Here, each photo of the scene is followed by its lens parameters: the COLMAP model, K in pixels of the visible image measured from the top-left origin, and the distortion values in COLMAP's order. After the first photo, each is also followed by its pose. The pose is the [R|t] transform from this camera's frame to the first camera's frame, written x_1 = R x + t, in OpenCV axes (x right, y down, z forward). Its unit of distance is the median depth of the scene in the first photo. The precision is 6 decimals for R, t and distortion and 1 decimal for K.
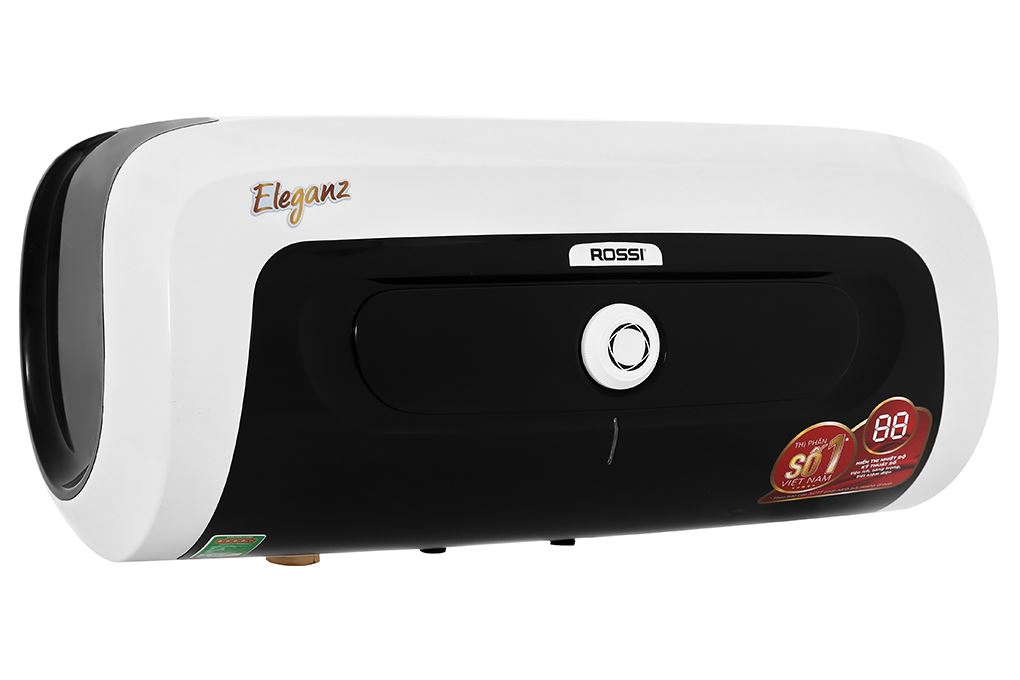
lens RADIAL K [[2386.7, 0, 512.0], [0, 2386.7, 343.5], [0, 0, 1]] dist [0.082120, 0.000000]
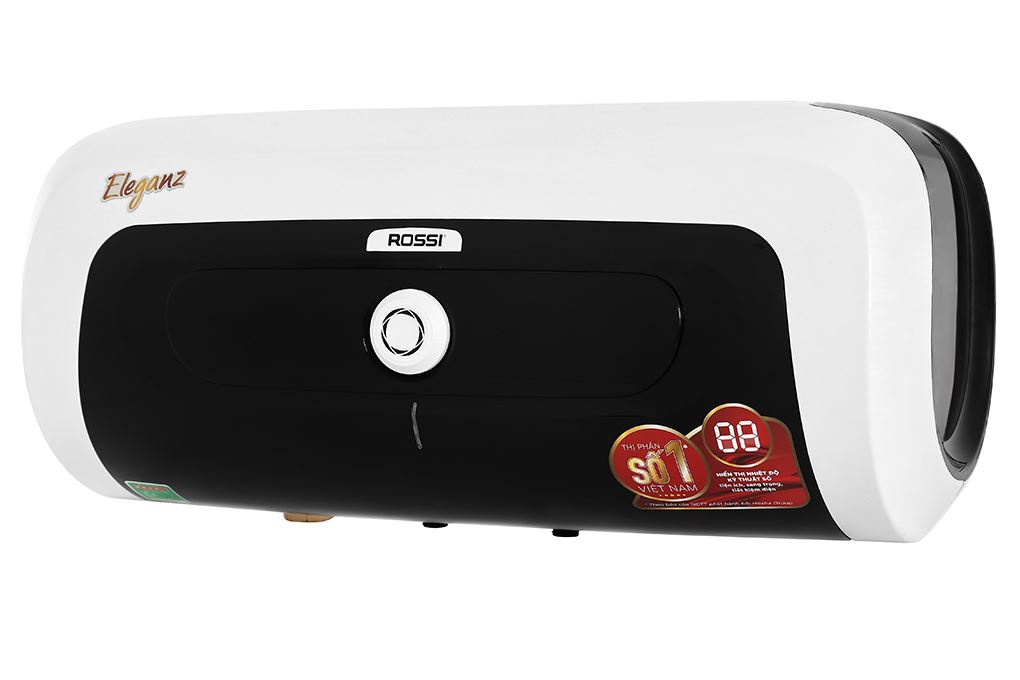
lens RADIAL K [[2386.7, 0, 506.4], [0, 2386.7, 337.5], [0, 0, 1]] dist [0.082120, 0.000000]
pose [[0.651611, 0.040320, -0.757481, 0.831666], [-0.038606, 0.999055, 0.019968, -0.017922], [0.757570, 0.016232, 0.652552, 0.374823]]
